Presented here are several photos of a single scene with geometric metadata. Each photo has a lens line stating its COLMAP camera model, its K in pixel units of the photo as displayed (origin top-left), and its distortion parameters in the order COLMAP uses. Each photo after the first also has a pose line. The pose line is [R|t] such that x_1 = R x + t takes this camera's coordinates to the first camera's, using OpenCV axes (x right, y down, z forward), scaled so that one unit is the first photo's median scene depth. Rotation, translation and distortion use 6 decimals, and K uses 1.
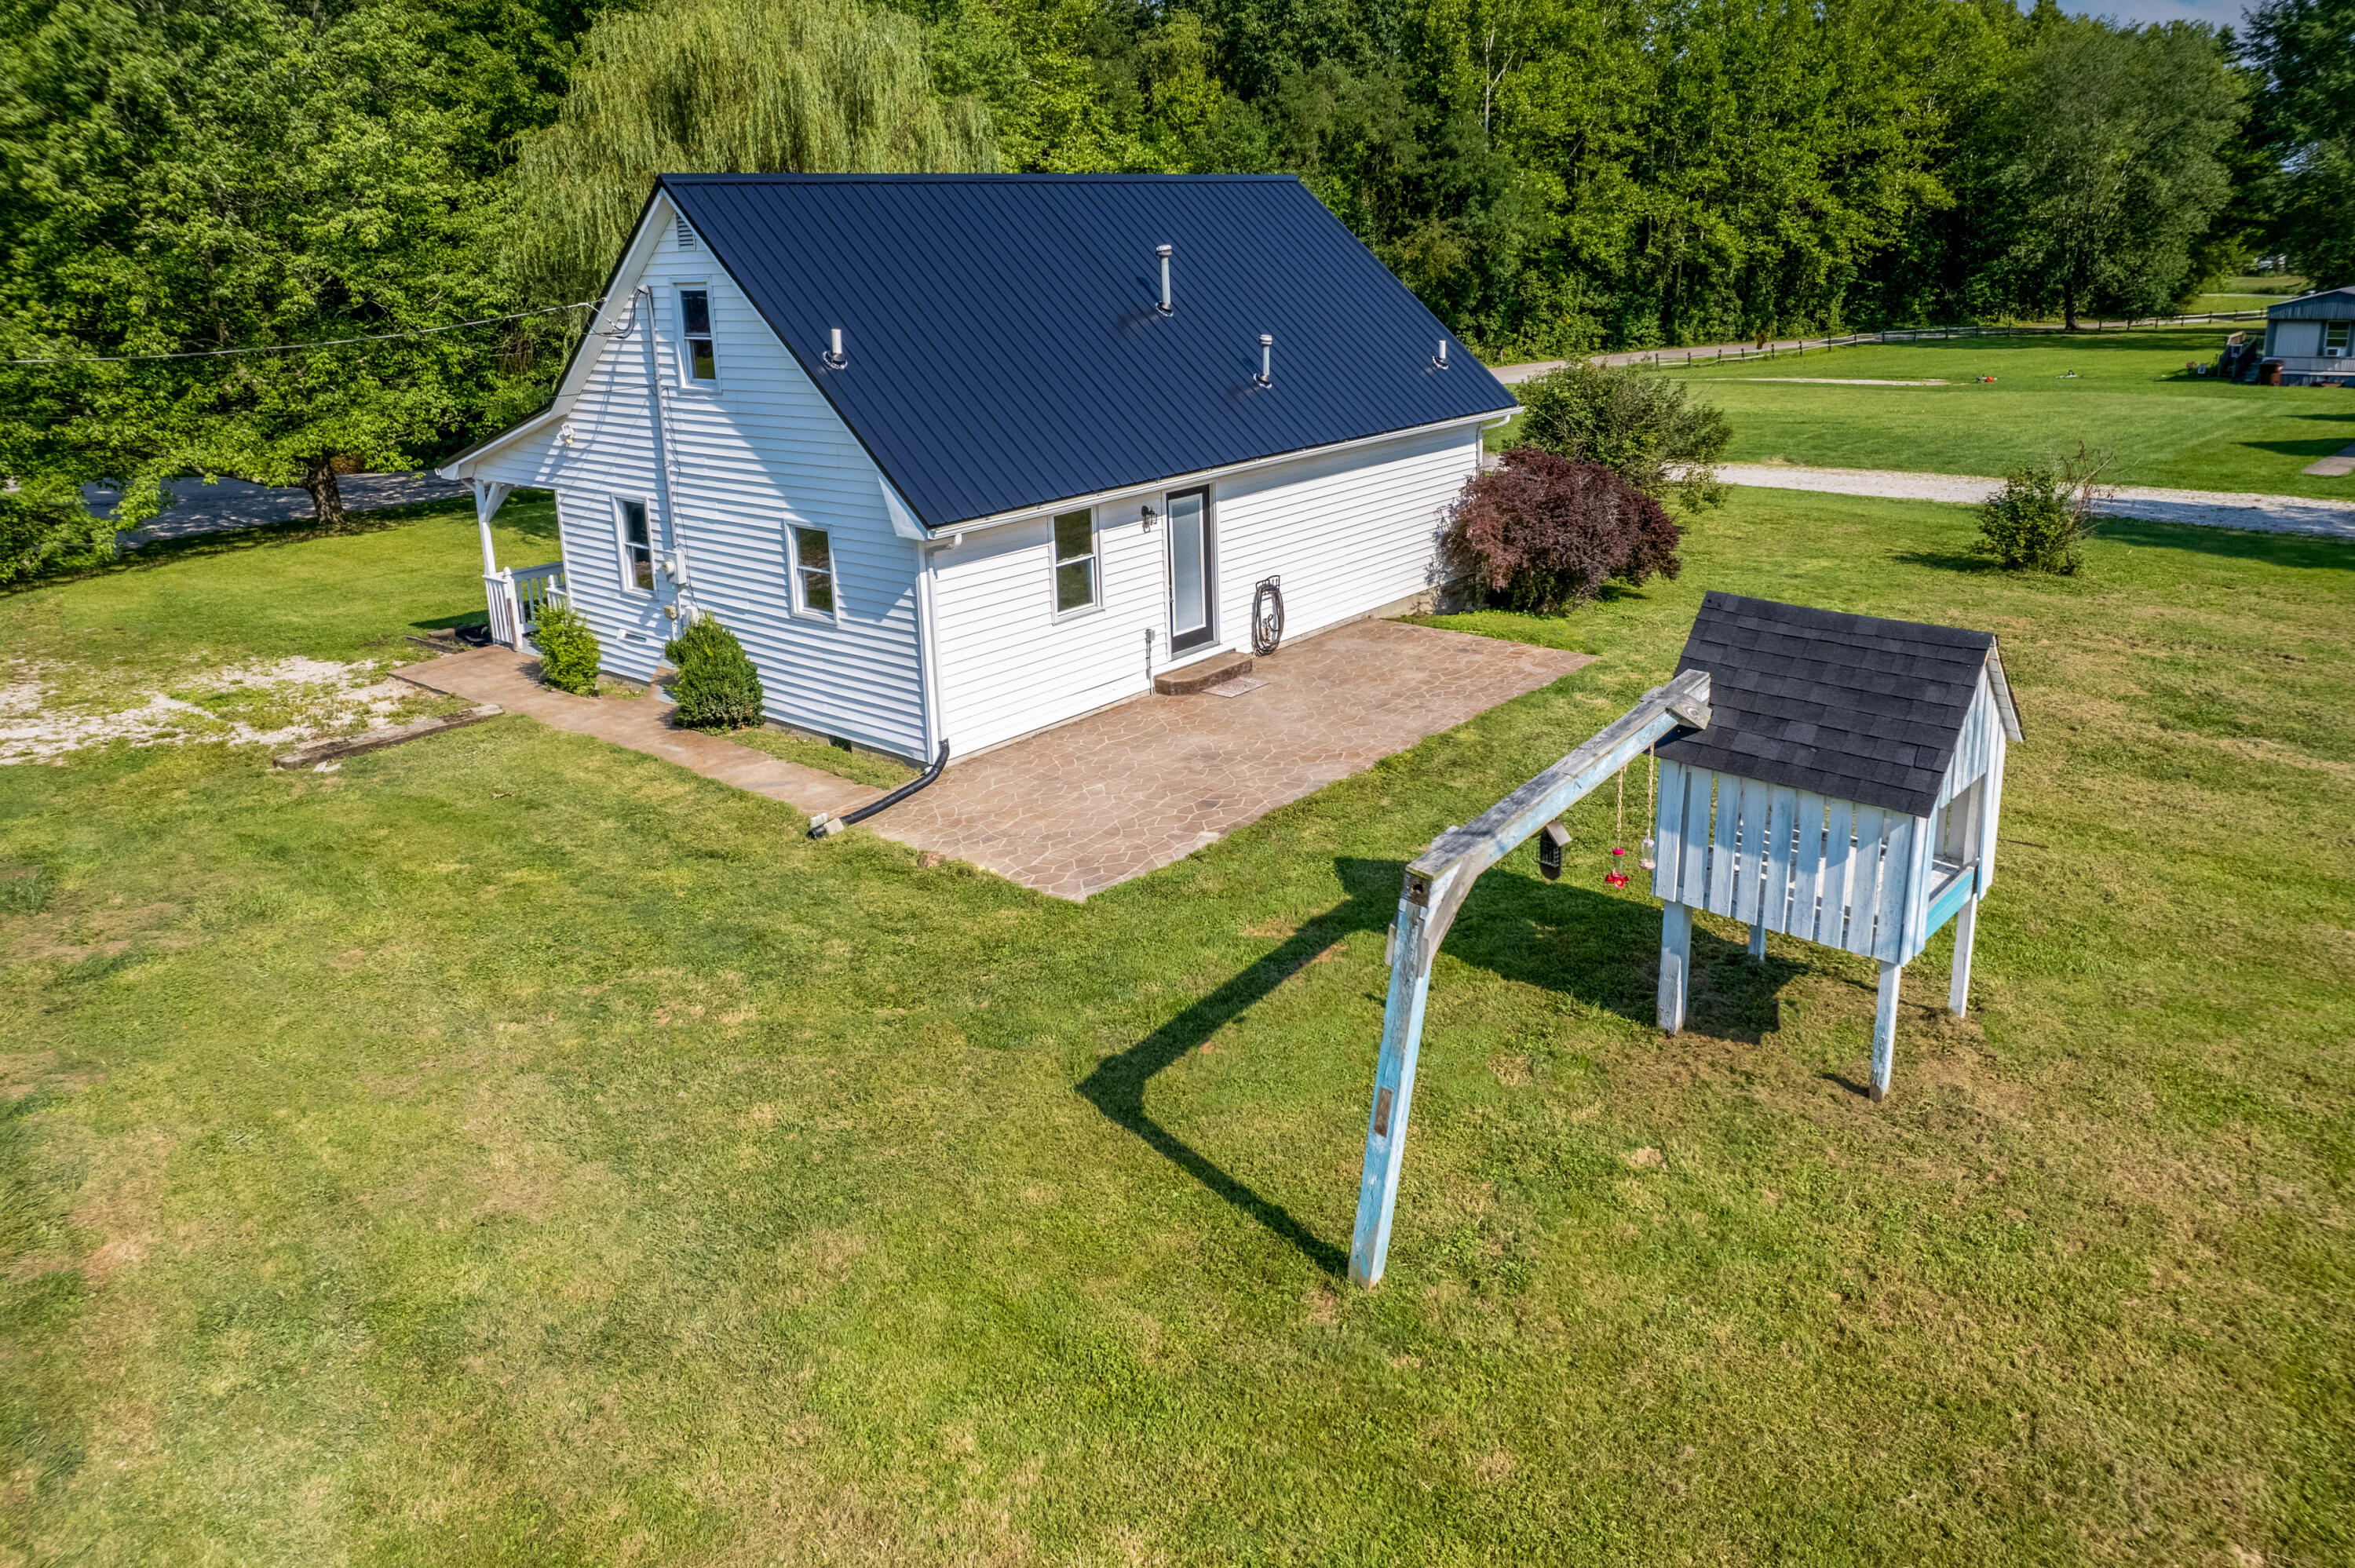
lens RADIAL K [[1830.4, 0, 1162.6], [0, 1830.4, 781.1], [0, 0, 1]] dist [-0.120967, 0.167765]
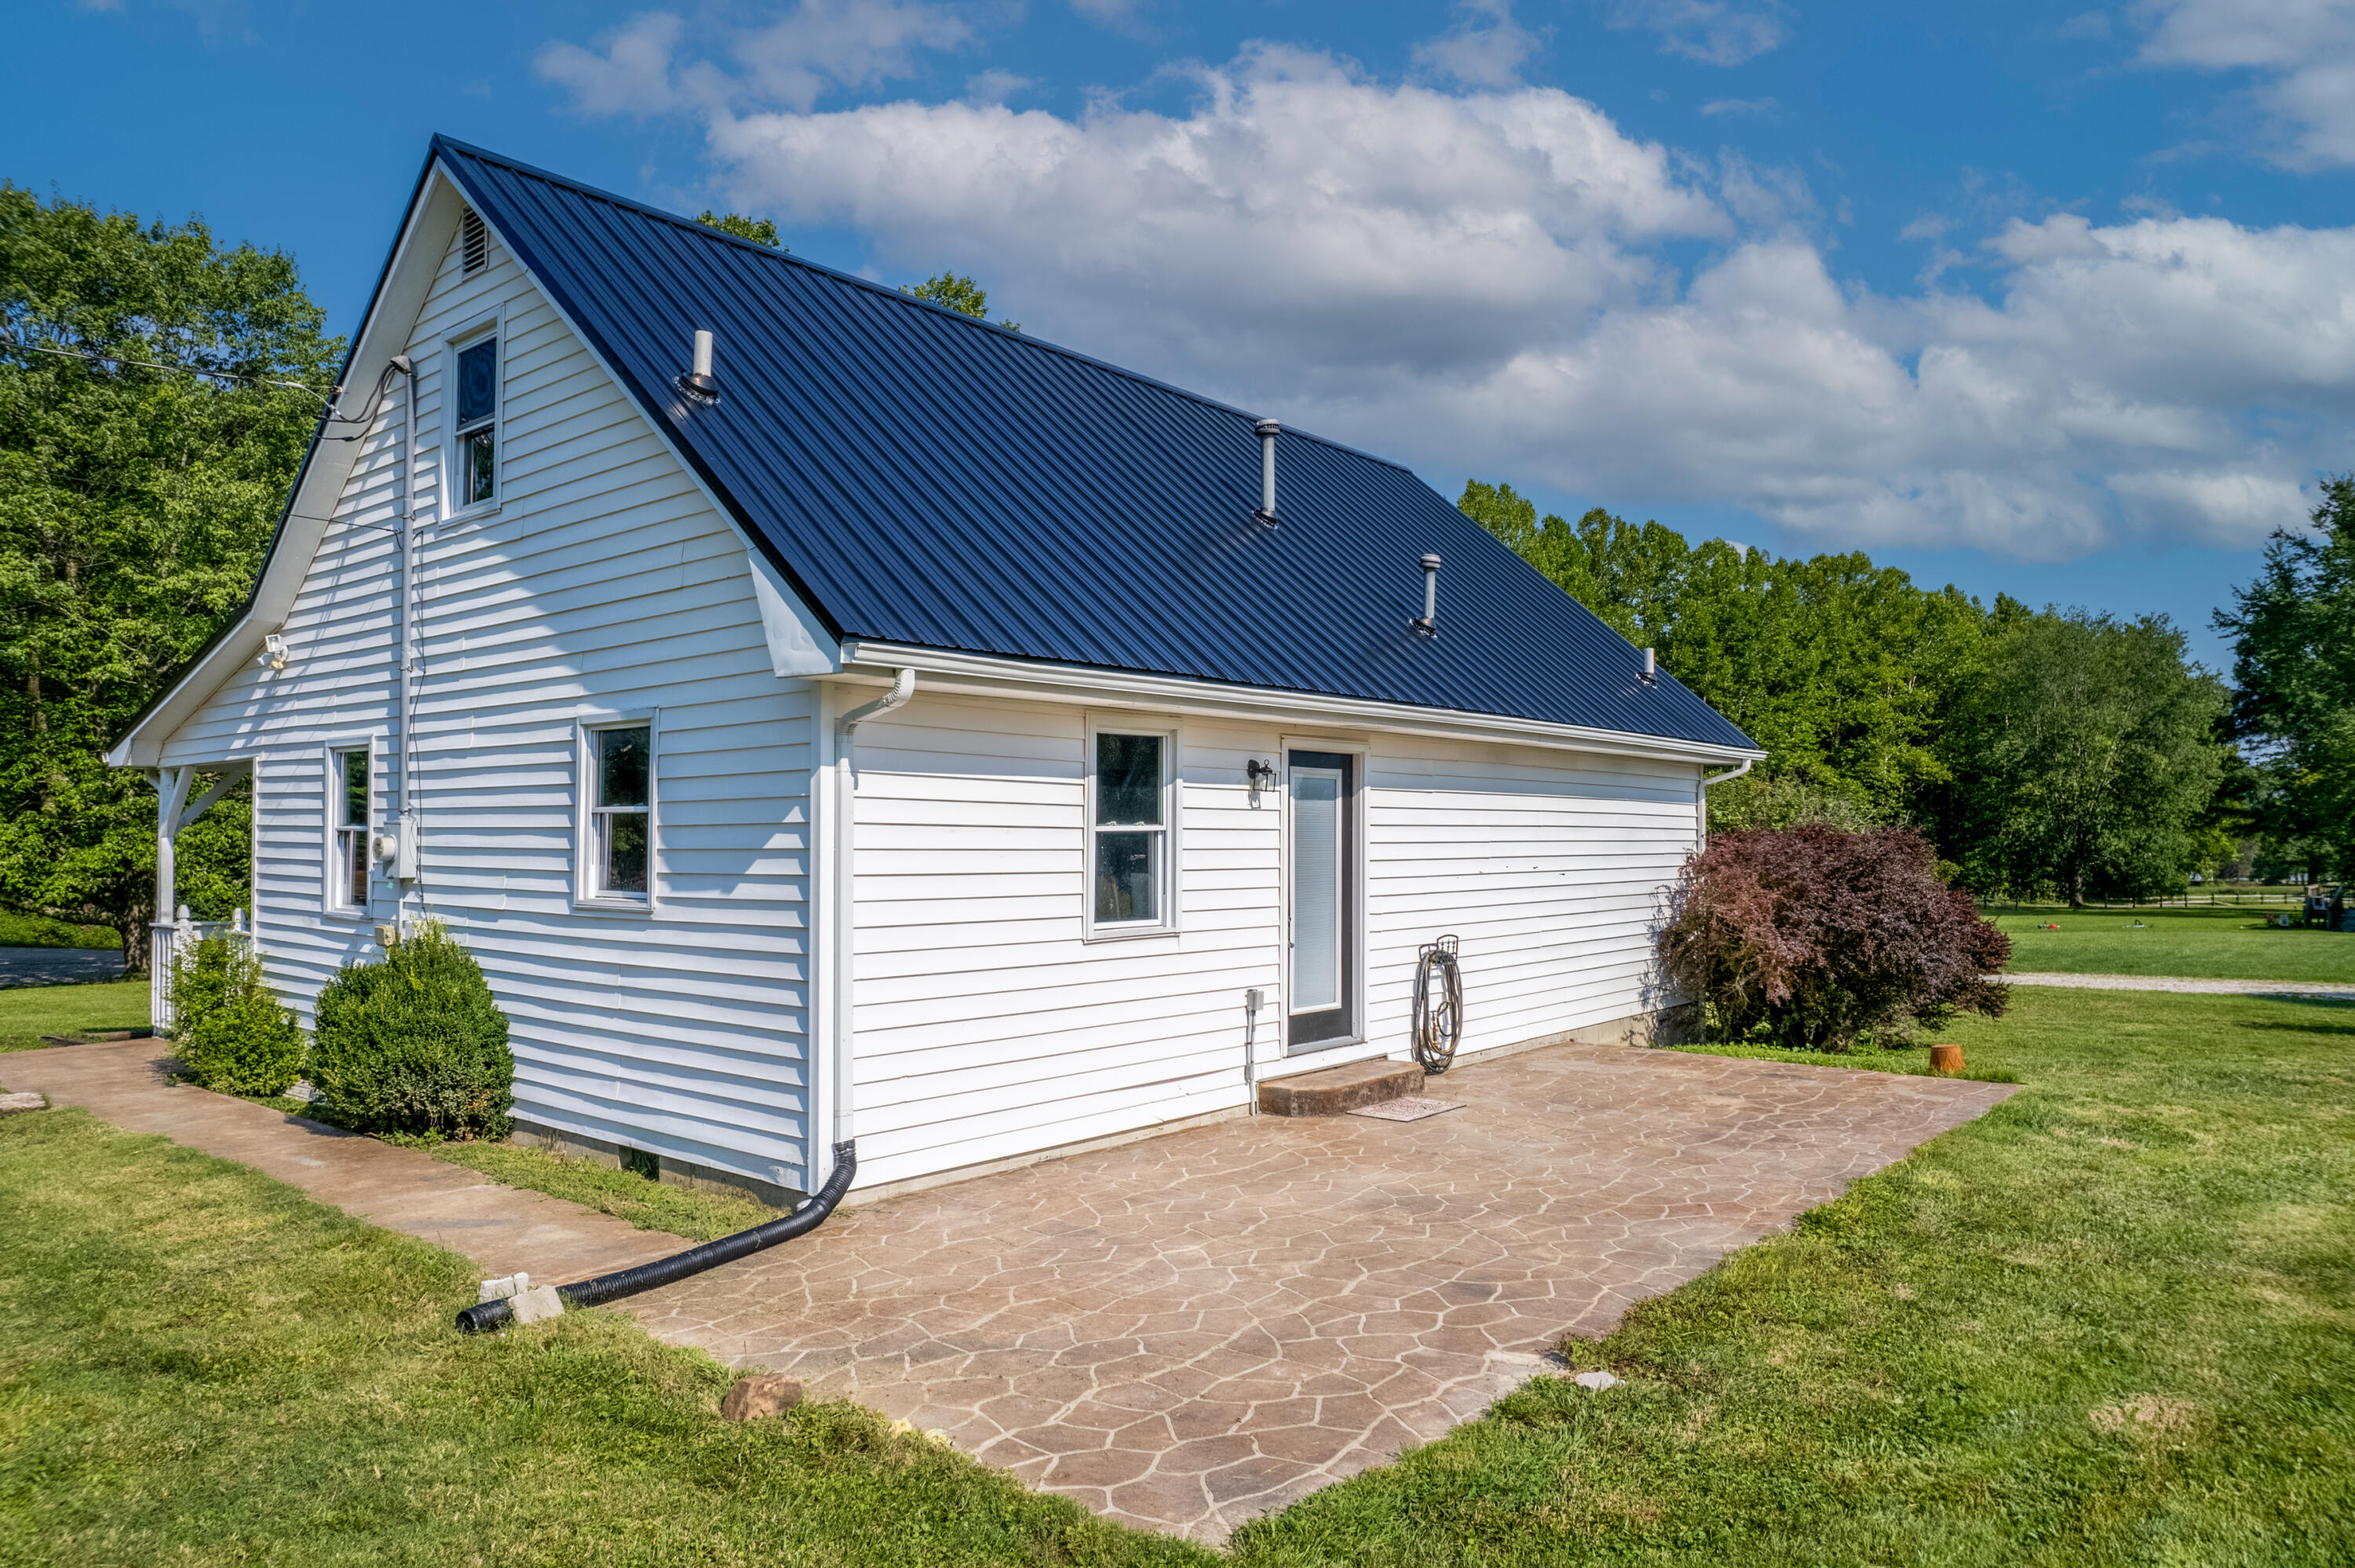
lens RADIAL K [[1830.4, 0, 1162.6], [0, 1830.4, 781.1], [0, 0, 1]] dist [-0.120967, 0.167765]
pose [[0.999098, 0.039921, 0.014461, -0.045828], [-0.033446, 0.949763, -0.311179, 0.027587], [-0.026157, 0.310414, 0.950241, 0.489152]]
